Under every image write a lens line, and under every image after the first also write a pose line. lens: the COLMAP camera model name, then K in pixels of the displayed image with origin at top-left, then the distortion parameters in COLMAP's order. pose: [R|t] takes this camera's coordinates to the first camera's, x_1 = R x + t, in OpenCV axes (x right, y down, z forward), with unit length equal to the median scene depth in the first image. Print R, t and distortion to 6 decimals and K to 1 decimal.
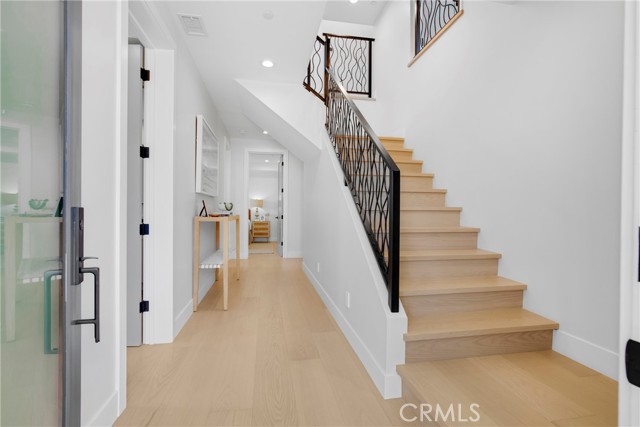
lens RADIAL K [[289.4, 0, 319.4], [0, 289.4, 202.7], [0, 0, 1]] dist [-0.011479, 0.000174]
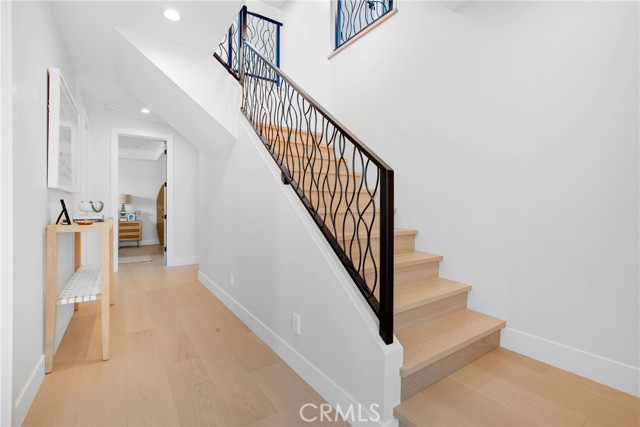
lens RADIAL K [[289.4, 0, 319.4], [0, 289.4, 202.7], [0, 0, 1]] dist [-0.011479, 0.000174]
pose [[0.916256, 0.001966, 0.400589, -0.125595], [-0.008936, 0.999839, 0.015534, -0.016618], [-0.400494, -0.017813, 0.916126, 0.167596]]
